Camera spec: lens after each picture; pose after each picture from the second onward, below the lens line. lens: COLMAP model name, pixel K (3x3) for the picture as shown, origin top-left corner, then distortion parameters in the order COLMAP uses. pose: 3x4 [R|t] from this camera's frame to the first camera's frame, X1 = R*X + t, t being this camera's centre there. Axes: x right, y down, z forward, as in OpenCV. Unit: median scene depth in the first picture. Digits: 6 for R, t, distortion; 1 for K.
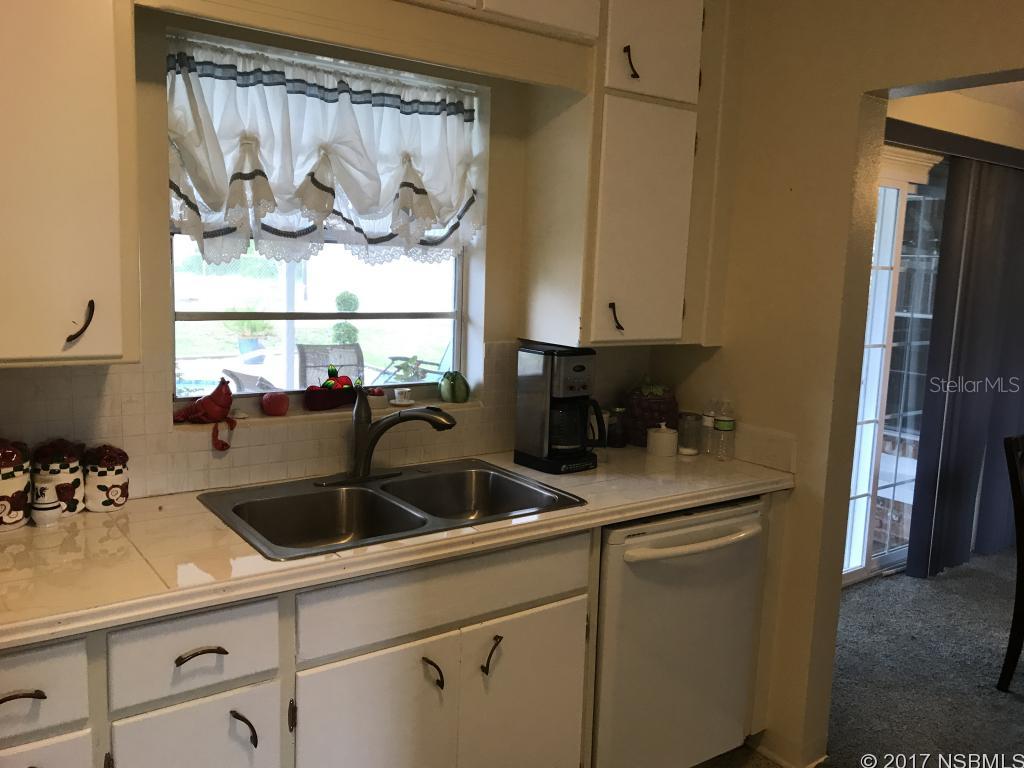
lens RADIAL K [[850.1, 0, 513.0], [0, 850.1, 385.4], [0, 0, 1]] dist [0.033391, -0.050303]
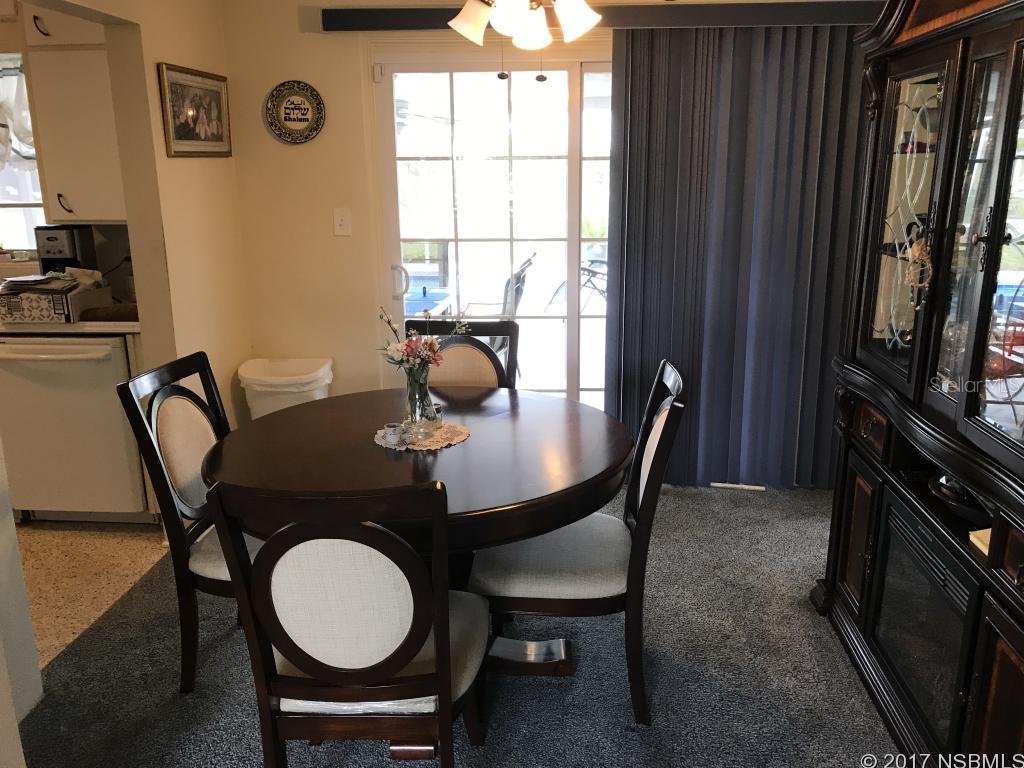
lens RADIAL K [[850.1, 0, 512.6], [0, 850.1, 384.5], [0, 0, 1]] dist [0.033391, -0.050303]
pose [[0.758629, 0.119175, -0.640531, 1.699698], [-0.055295, 0.991358, 0.118958, 0.010183], [0.649173, -0.054827, 0.758663, 0.370703]]
